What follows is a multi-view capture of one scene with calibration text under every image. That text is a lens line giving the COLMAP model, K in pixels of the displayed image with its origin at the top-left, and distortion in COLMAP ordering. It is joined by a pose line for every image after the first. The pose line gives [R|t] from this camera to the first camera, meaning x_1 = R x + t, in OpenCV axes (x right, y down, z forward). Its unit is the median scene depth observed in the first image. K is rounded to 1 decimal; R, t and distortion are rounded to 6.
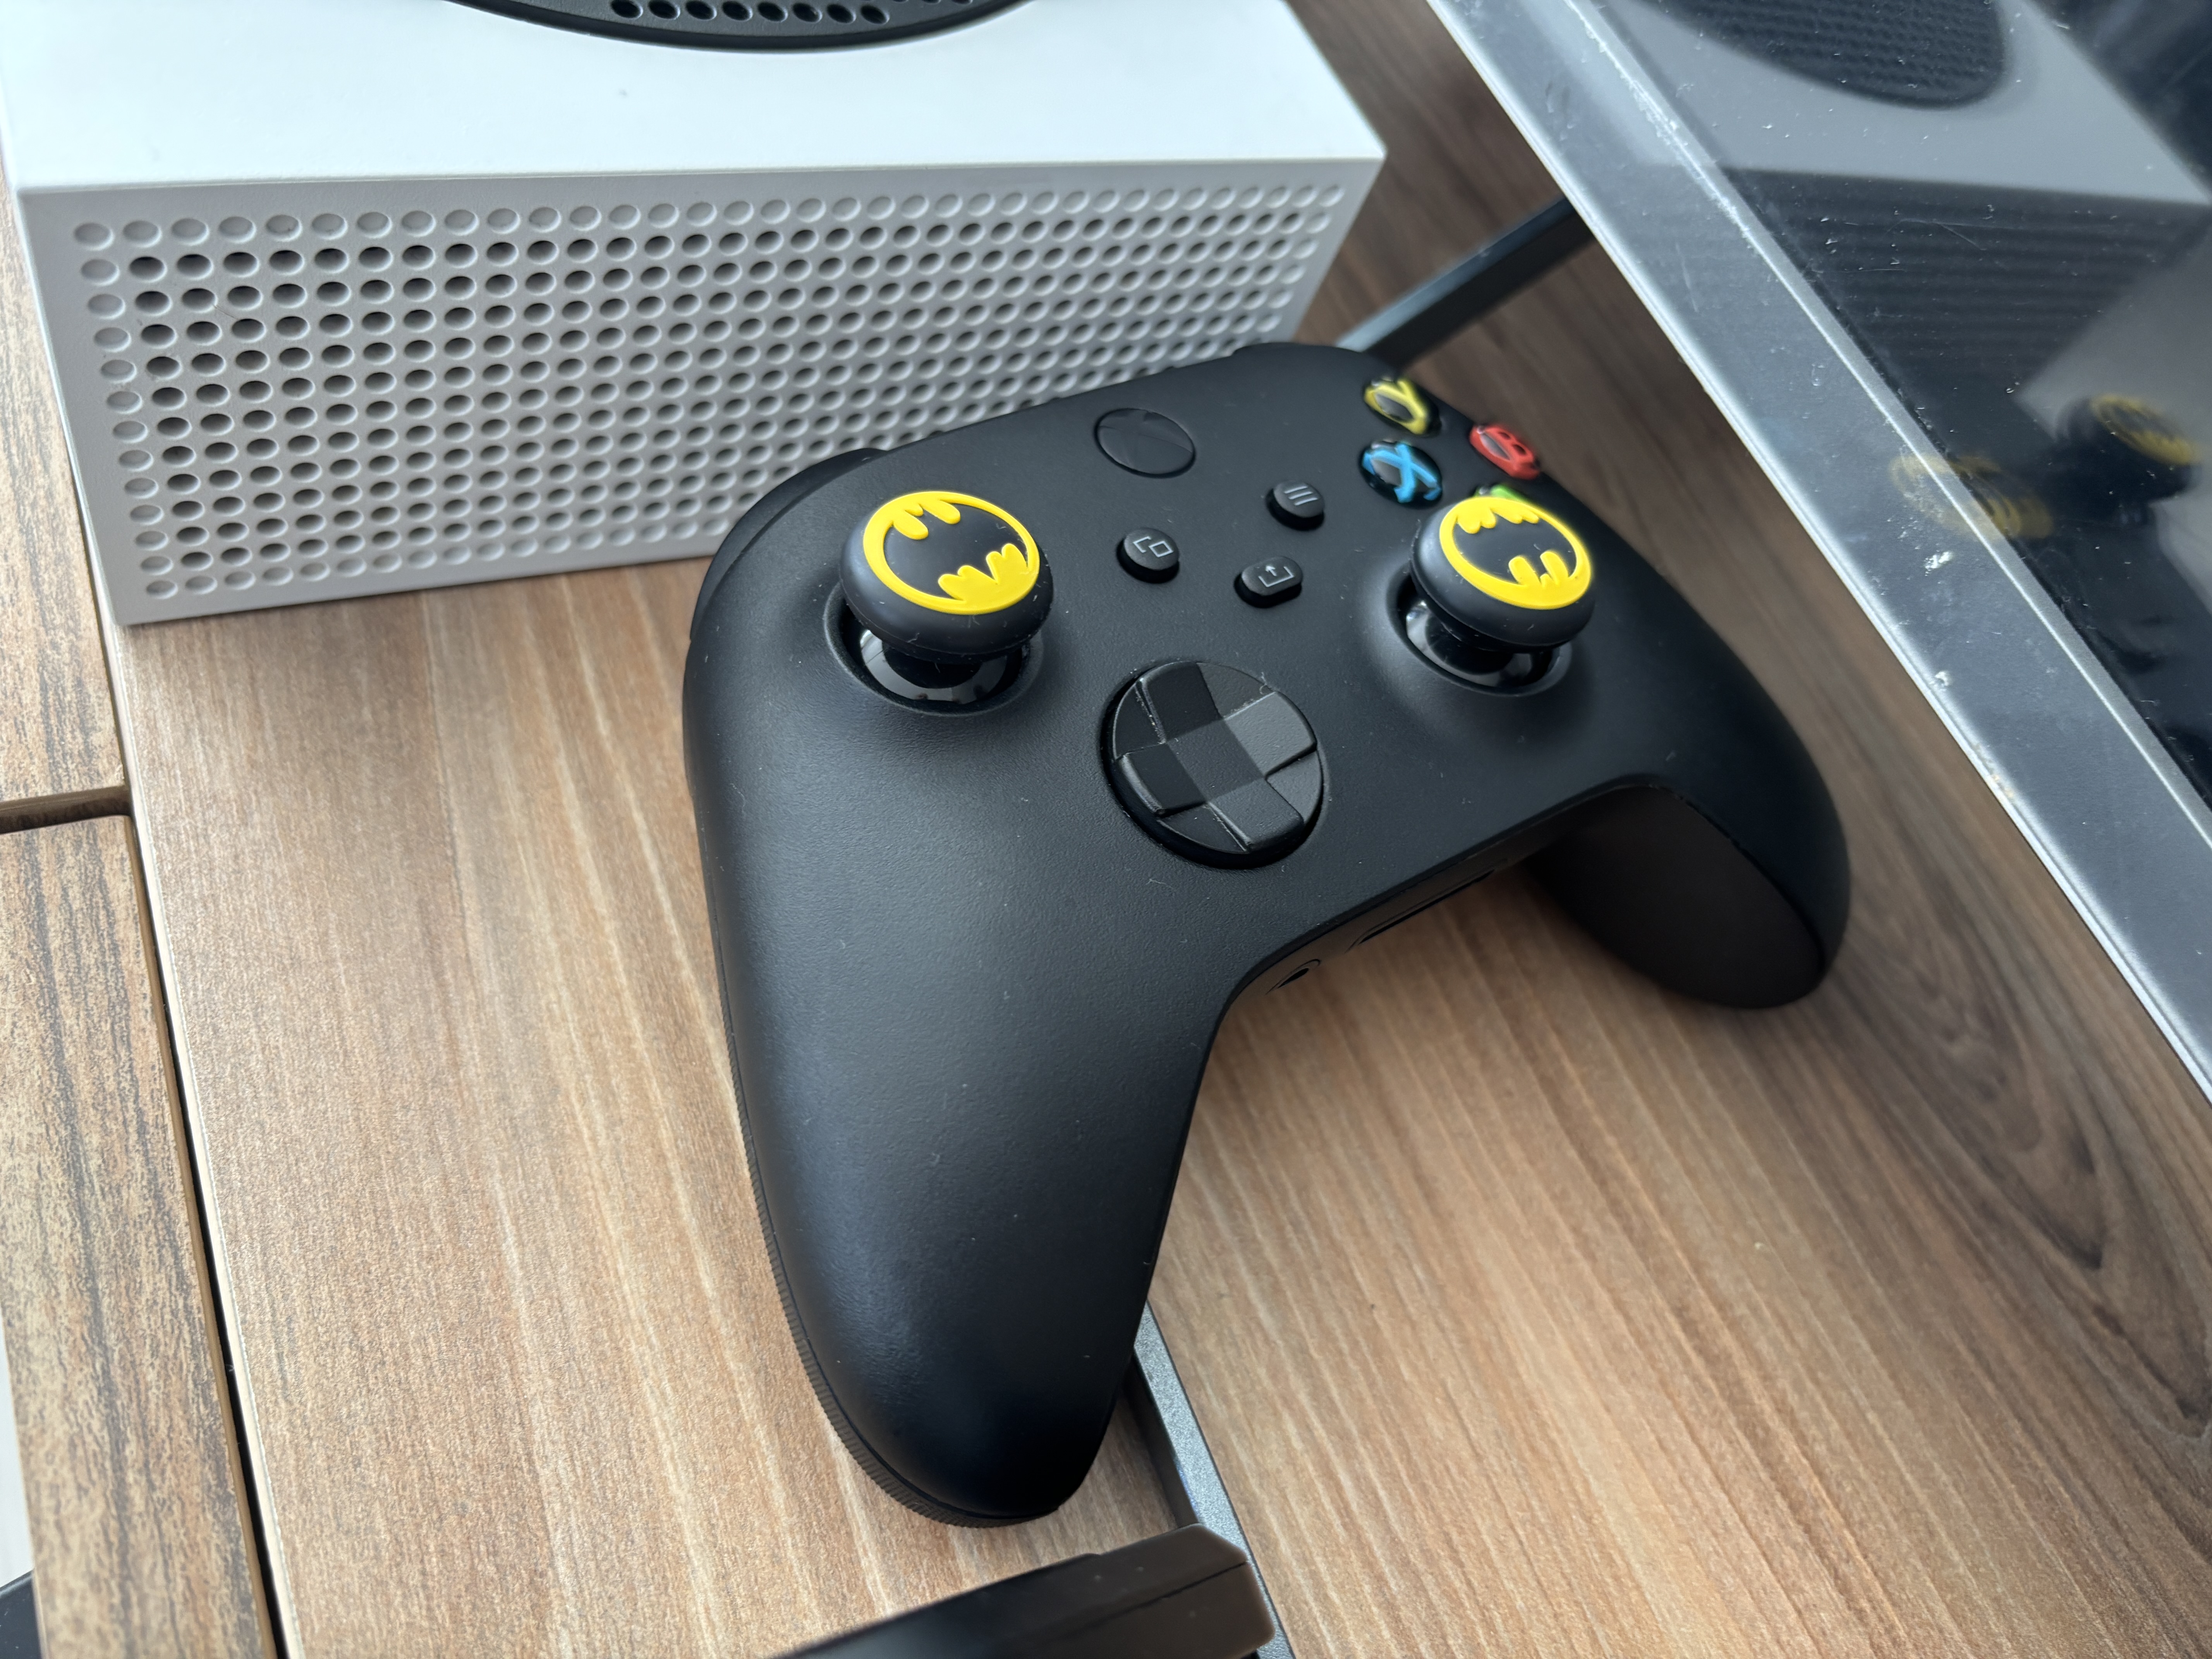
lens RADIAL K [[1692.6, 0, 1096.7], [0, 1692.6, 838.3], [0, 0, 1]] dist [0.005252, -0.034232]
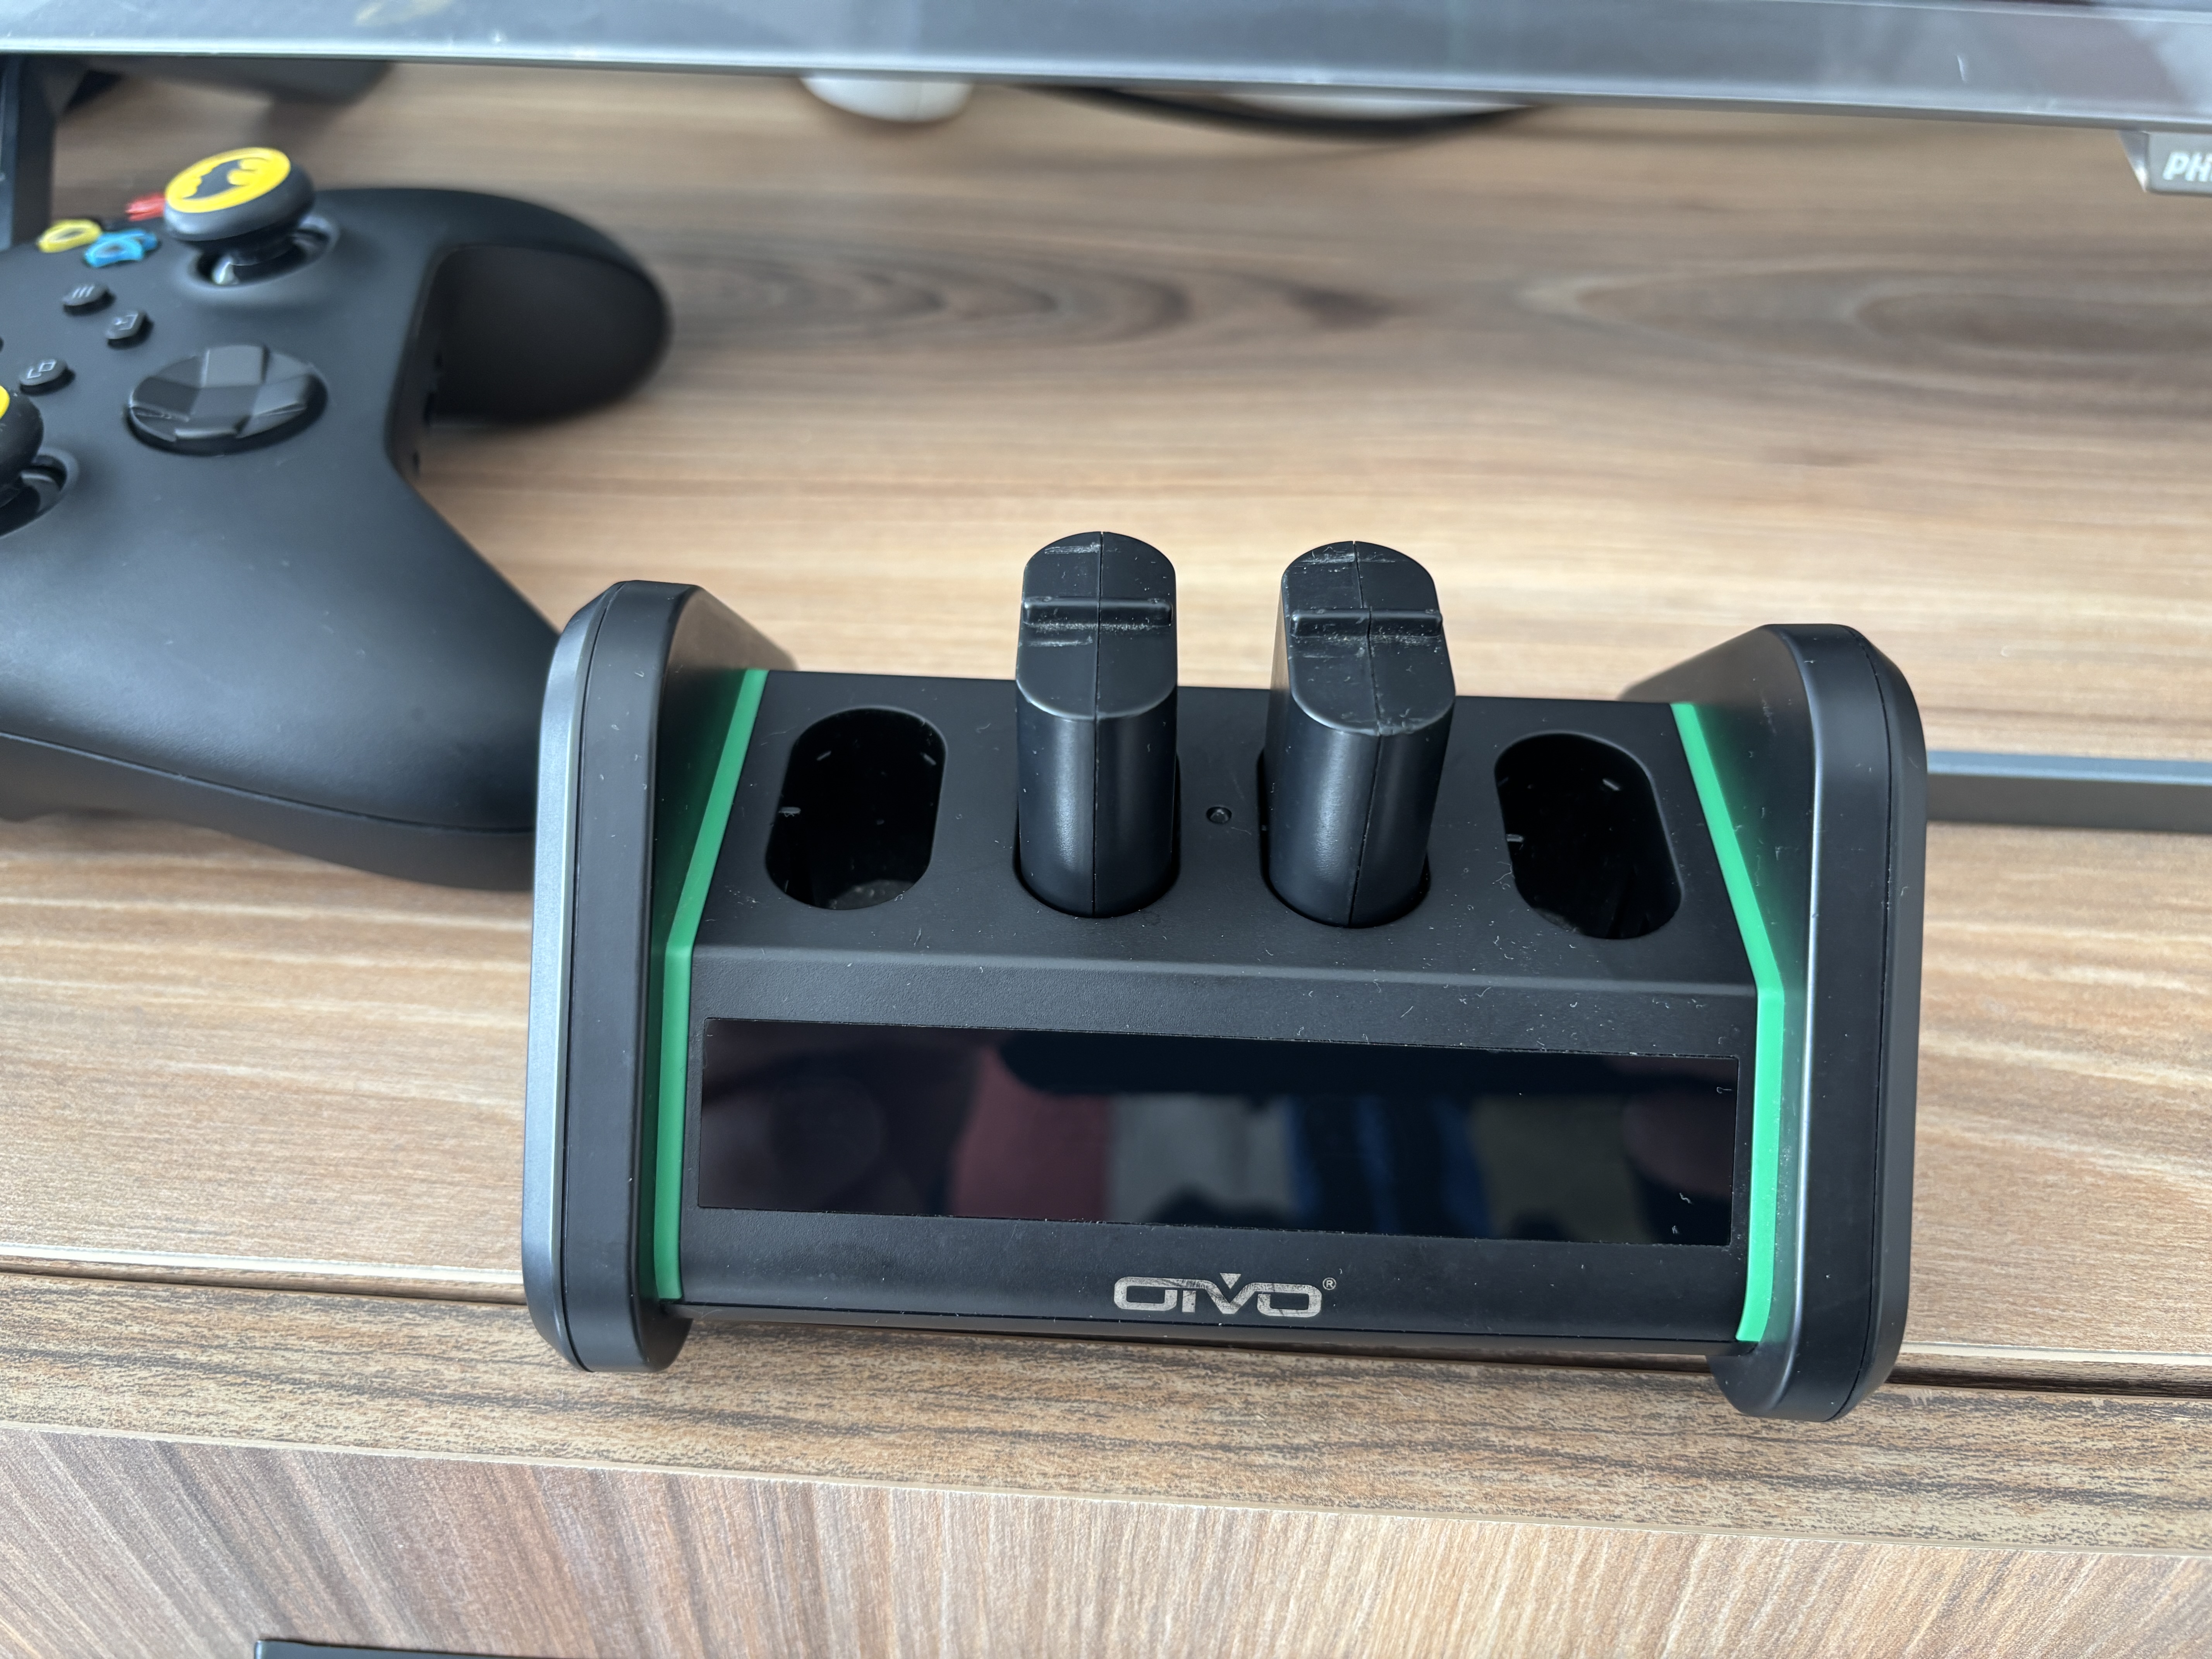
lens RADIAL K [[1692.6, 0, 1104.1], [0, 1692.6, 845.6], [0, 0, 1]] dist [0.005252, -0.034232]
pose [[0.421674, -0.811521, 0.404506, -0.465672], [0.810976, 0.537077, 0.232092, 0.398599], [-0.405598, 0.230177, 0.884595, -0.355430]]
